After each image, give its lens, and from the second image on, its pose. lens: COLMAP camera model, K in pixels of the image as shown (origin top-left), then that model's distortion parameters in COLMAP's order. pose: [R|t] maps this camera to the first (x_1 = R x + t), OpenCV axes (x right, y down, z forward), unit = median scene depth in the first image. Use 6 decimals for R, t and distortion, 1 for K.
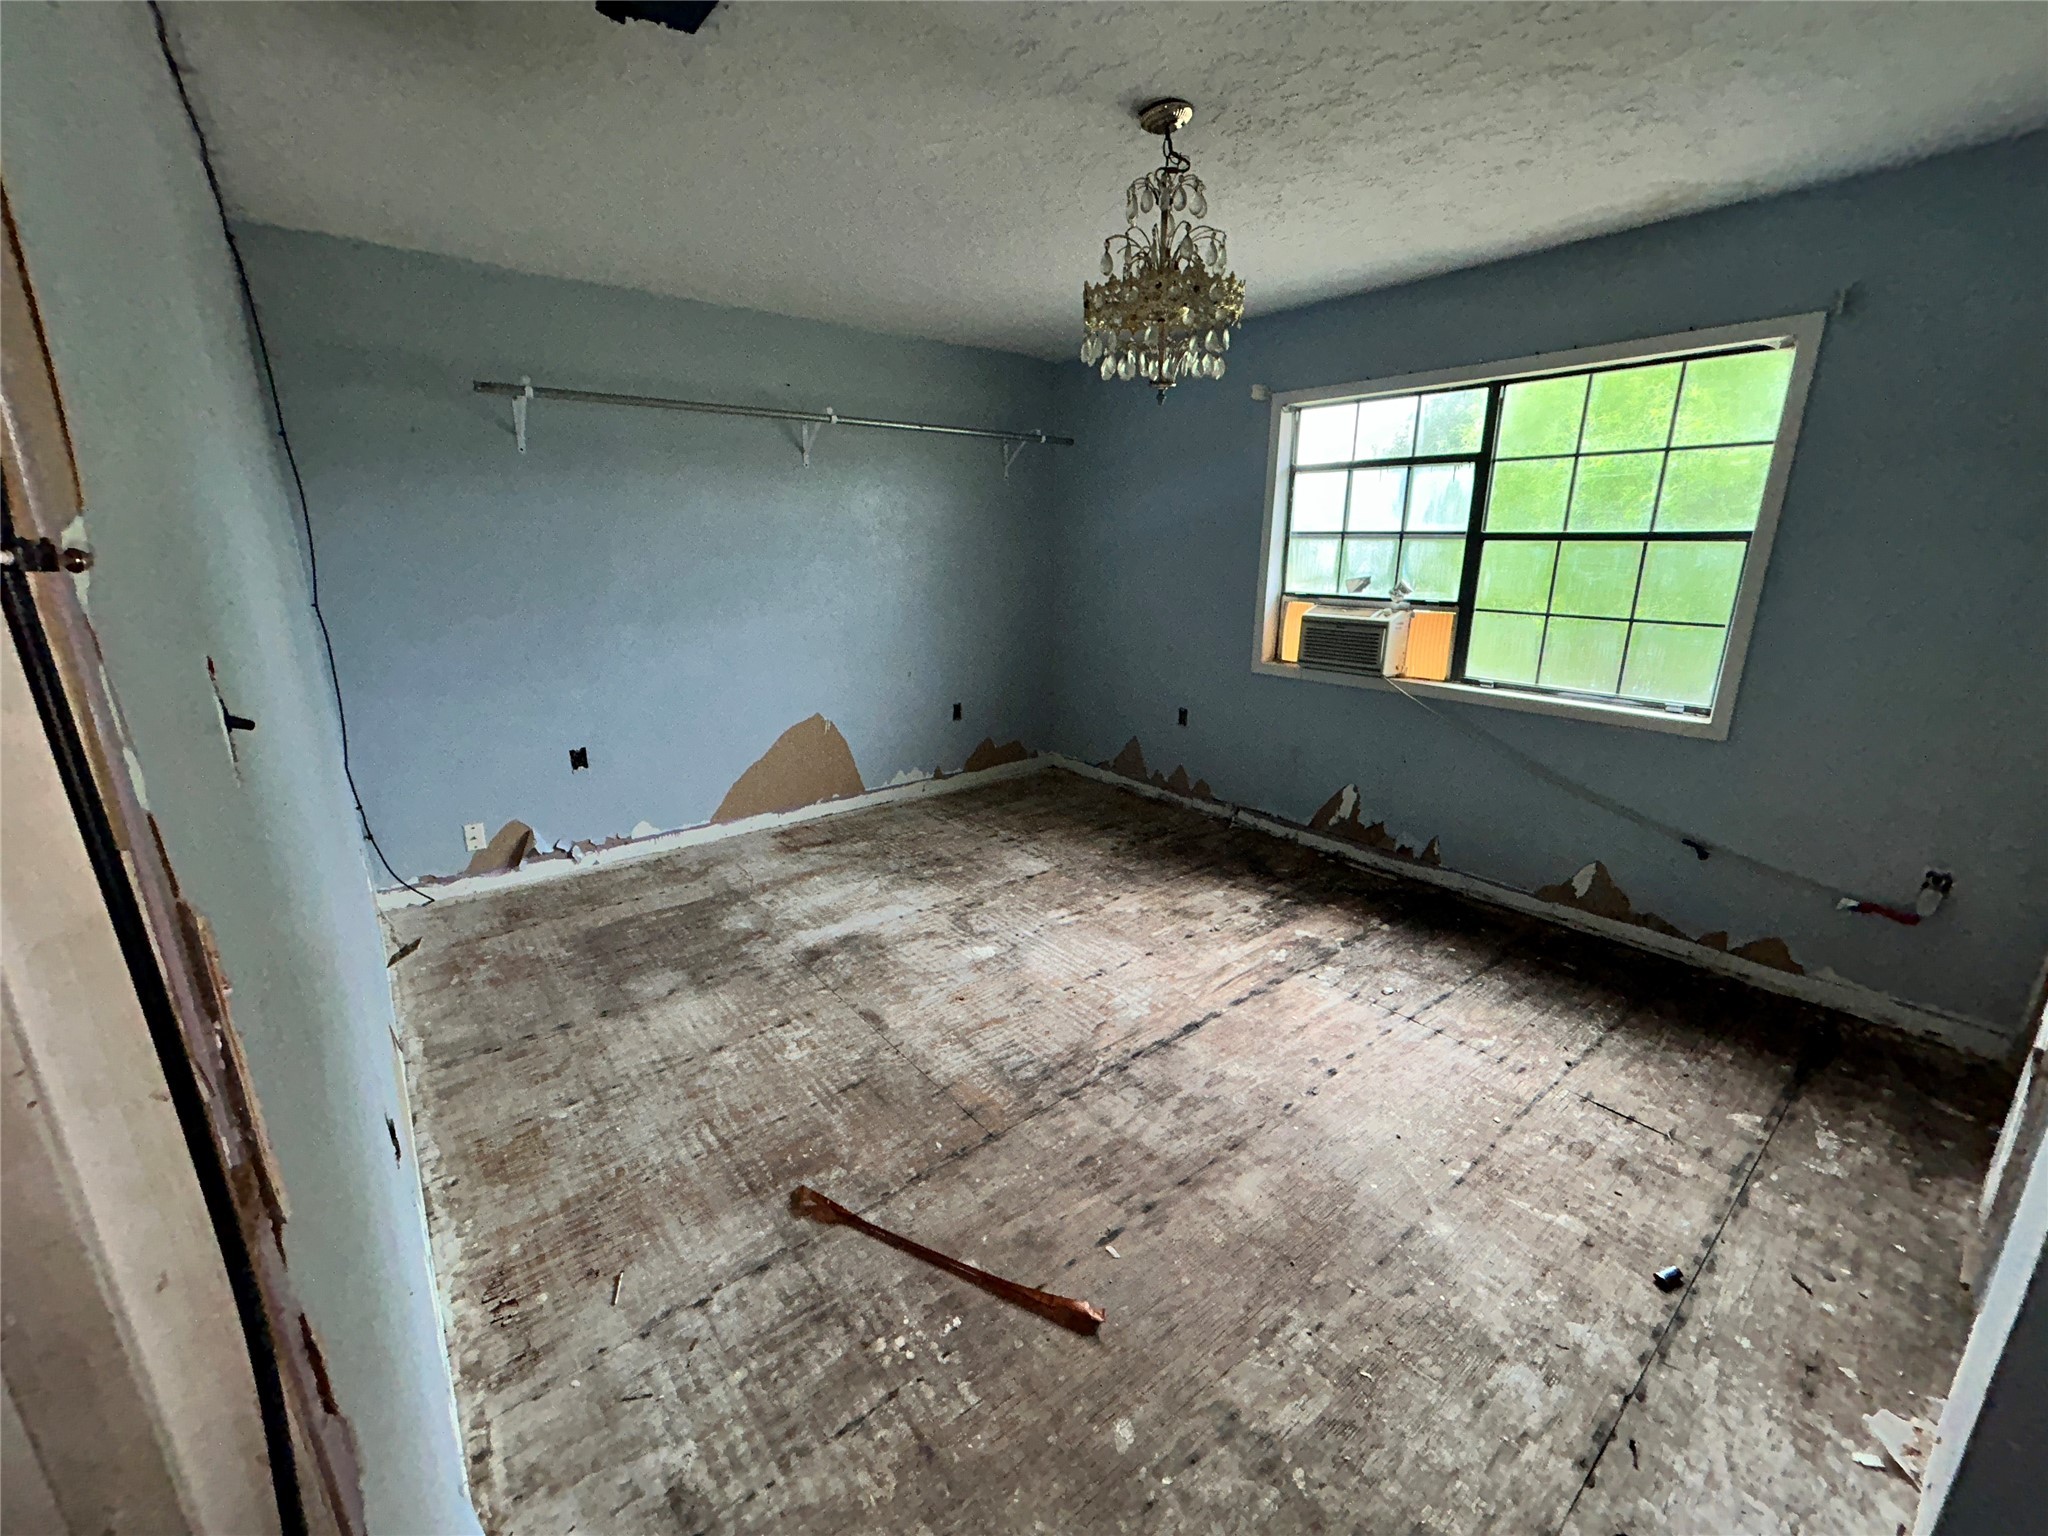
lens RADIAL K [[830.6, 0, 1024.2], [0, 830.6, 768.2], [0, 0, 1]] dist [-0.013756, 0.001066]
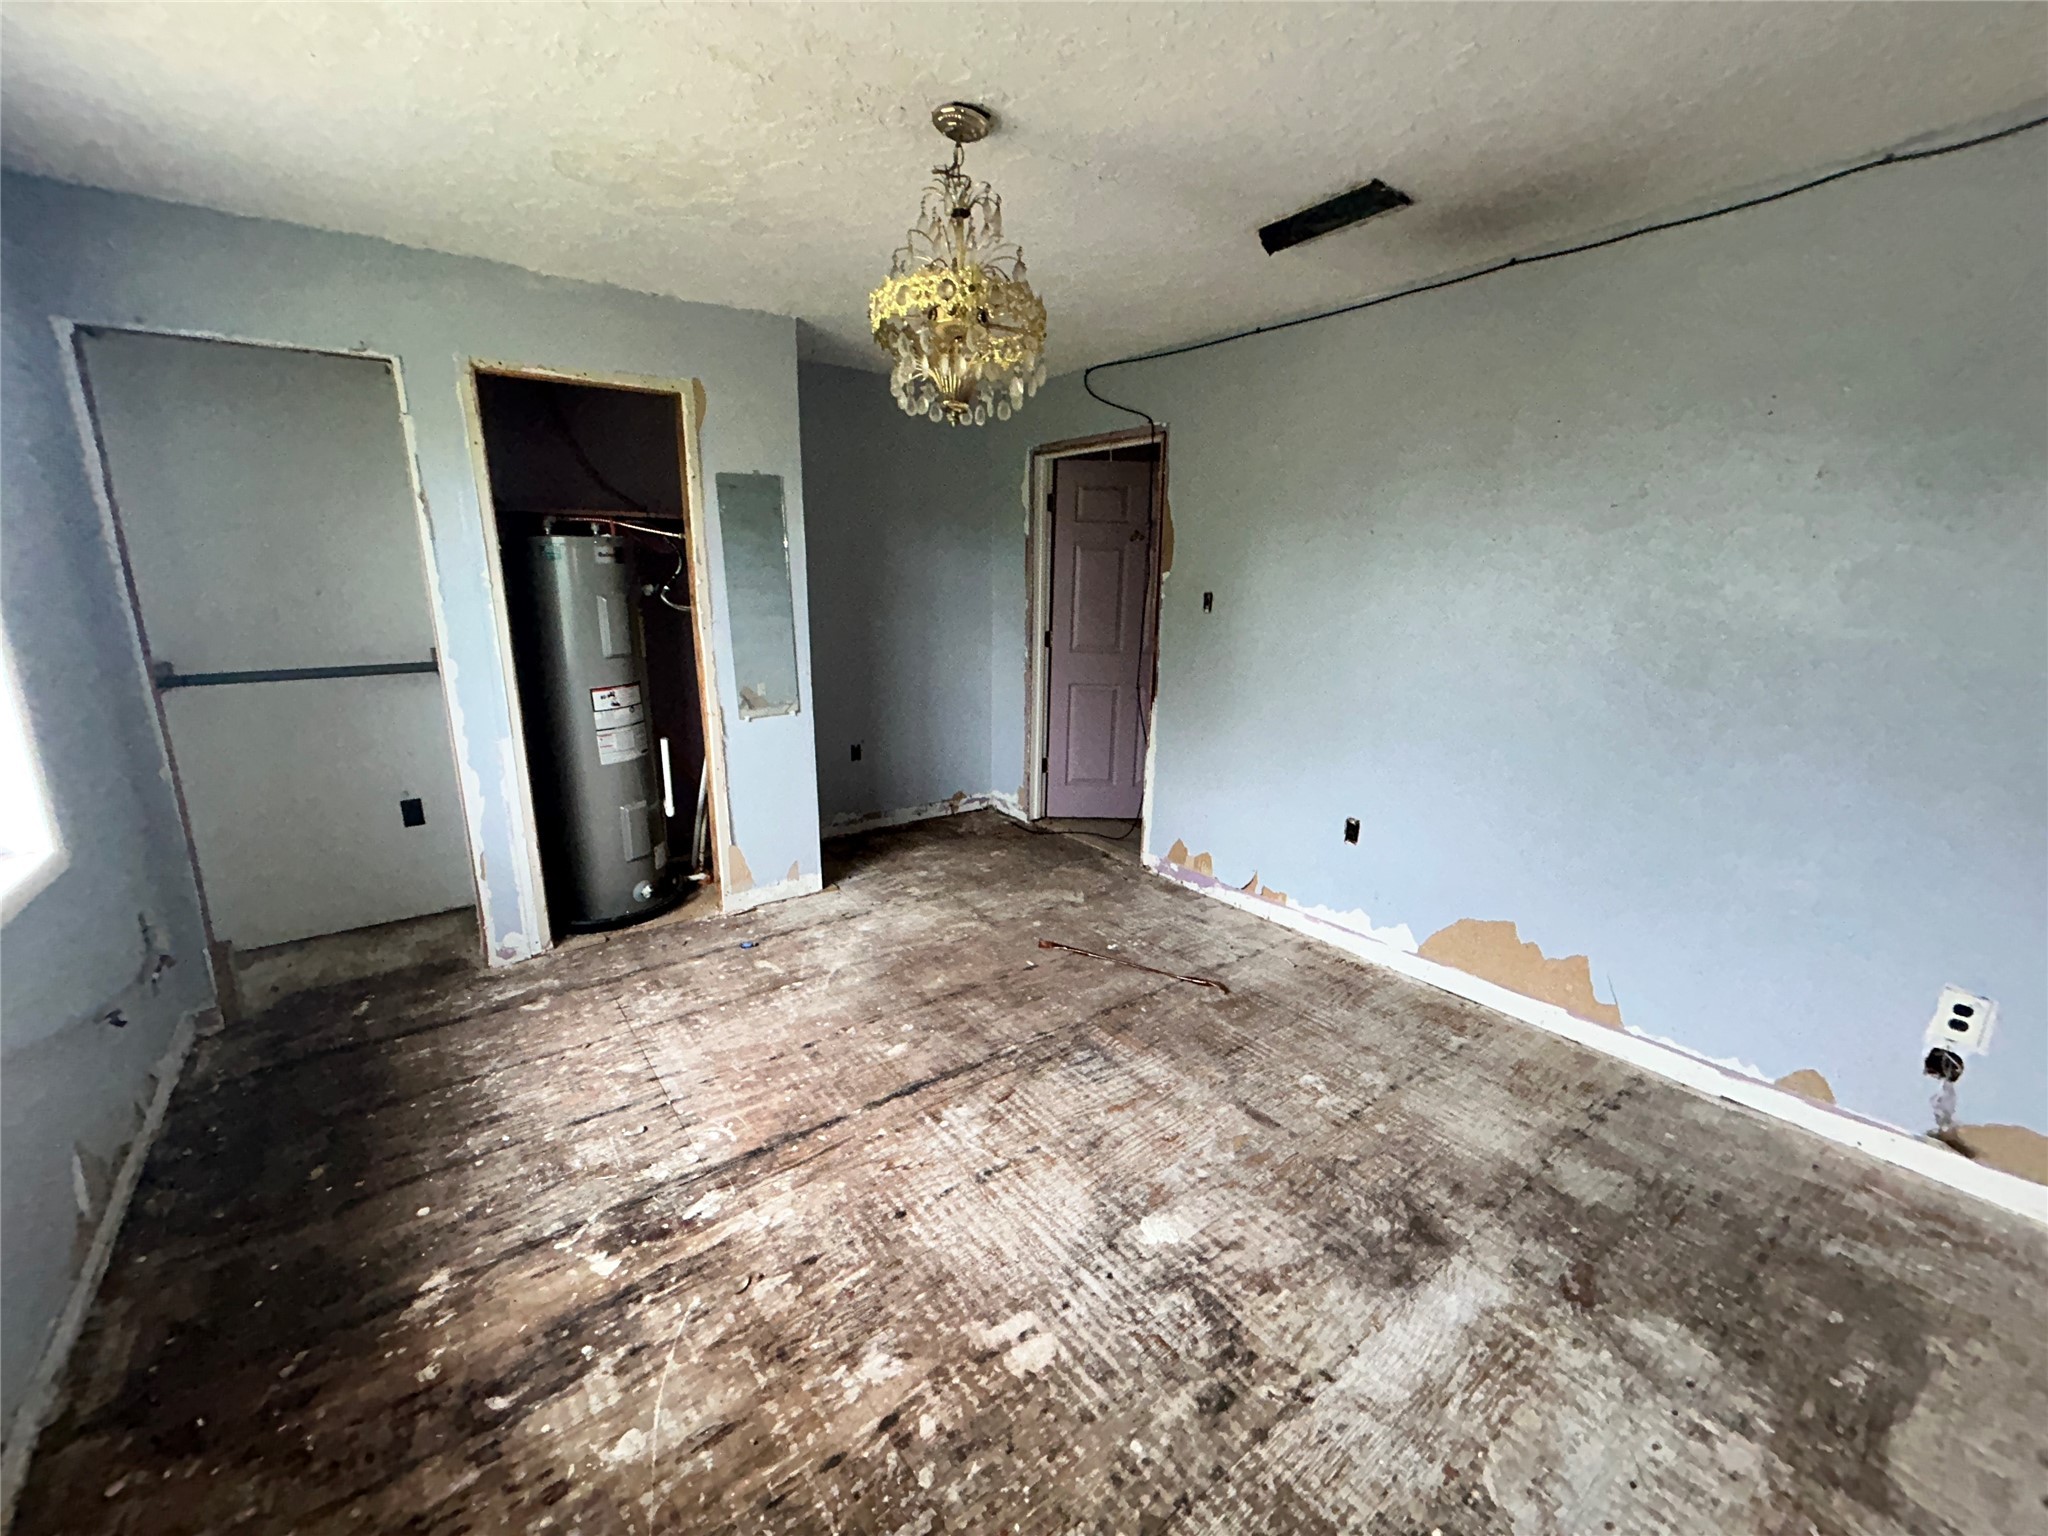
lens RADIAL K [[830.6, 0, 1020.3], [0, 830.6, 772.2], [0, 0, 1]] dist [-0.013756, 0.001066]
pose [[-0.999138, -0.016729, 0.037990, 0.041575], [0.003933, 0.872928, 0.487833, -0.423681], [-0.041323, 0.487562, -0.872110, 1.506709]]
